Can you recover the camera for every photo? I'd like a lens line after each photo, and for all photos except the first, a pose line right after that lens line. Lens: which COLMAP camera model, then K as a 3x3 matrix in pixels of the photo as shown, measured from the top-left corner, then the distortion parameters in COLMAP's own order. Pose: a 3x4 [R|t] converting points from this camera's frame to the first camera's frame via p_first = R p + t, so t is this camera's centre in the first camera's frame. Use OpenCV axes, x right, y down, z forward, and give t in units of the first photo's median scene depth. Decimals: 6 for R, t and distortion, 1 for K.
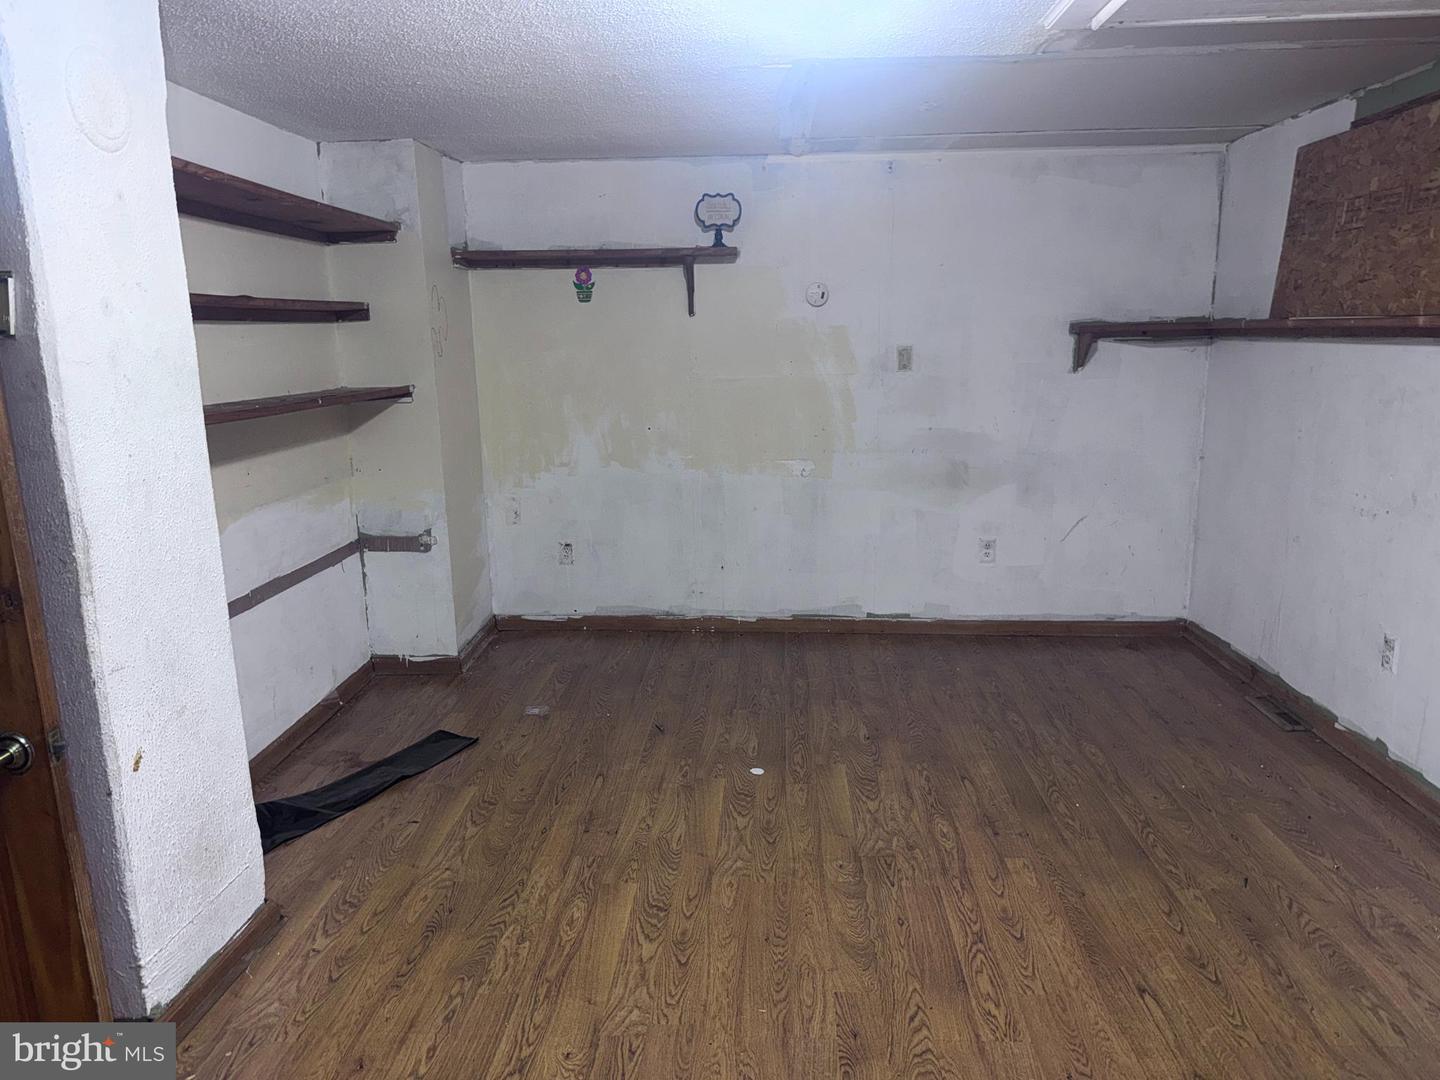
lens RADIAL K [[1010.1, 0, 725.1], [0, 1010.1, 546.2], [0, 0, 1]] dist [0.042827, -0.042314]
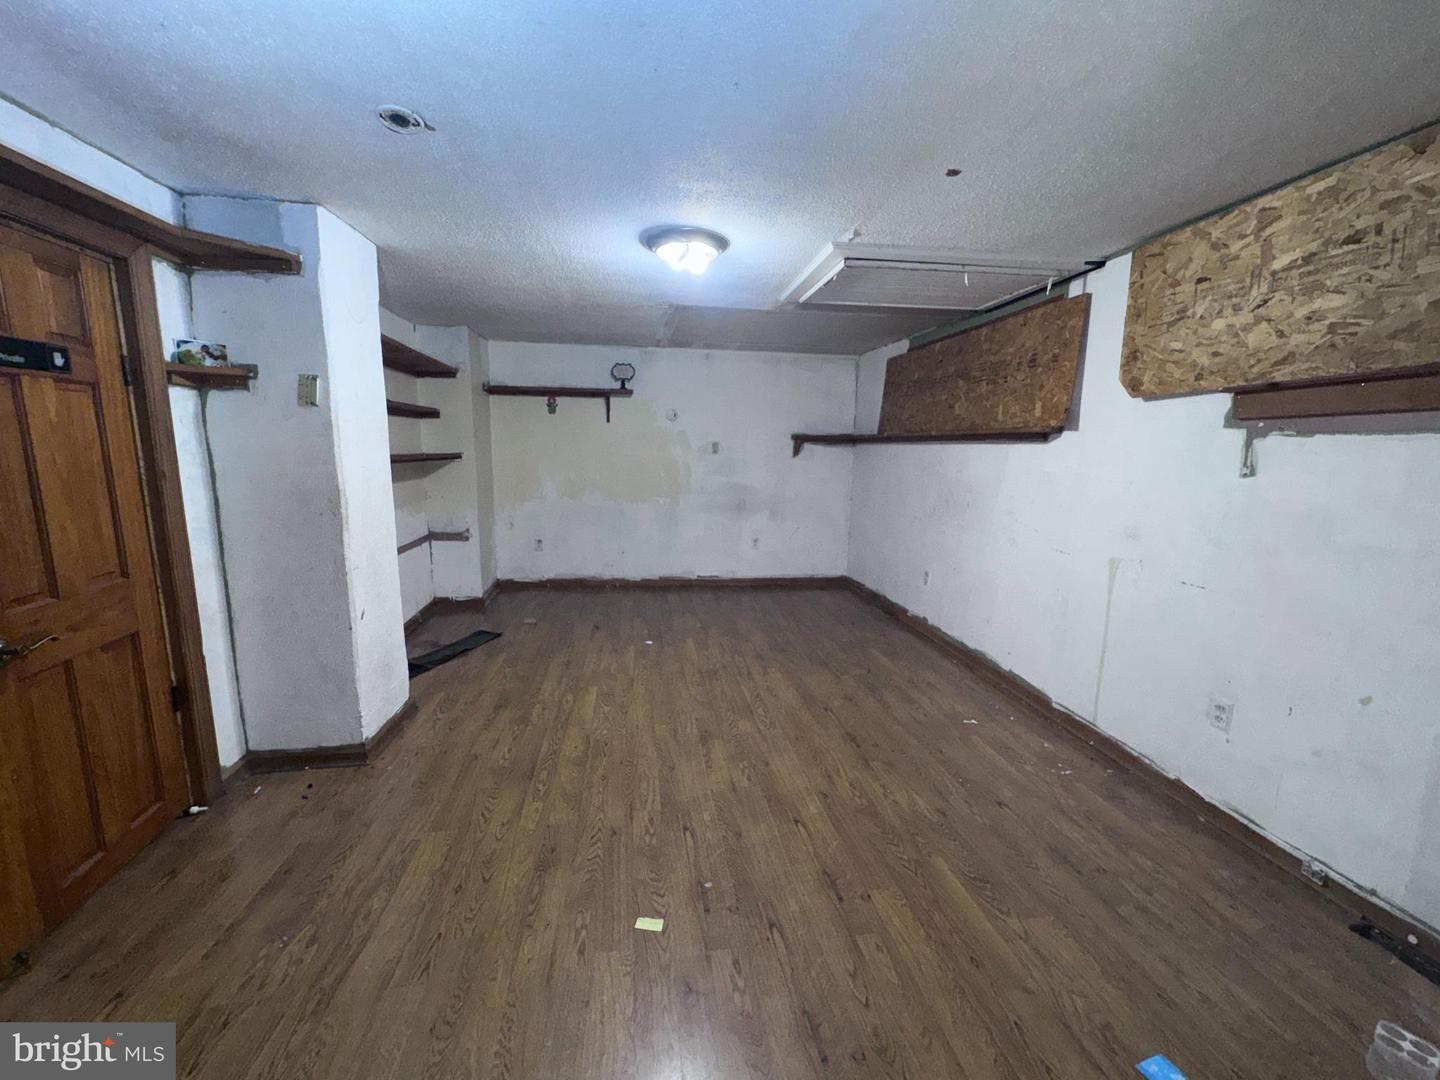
lens RADIAL K [[580.8, 0, 712.8], [0, 580.8, 540.2], [0, 0, 1]] dist [-0.006801, 0.000322]
pose [[0.981655, 0.001303, 0.190661, -0.058631], [0.008449, 0.998697, -0.050329, 0.070196], [-0.190479, 0.051017, 0.980365, -0.160787]]
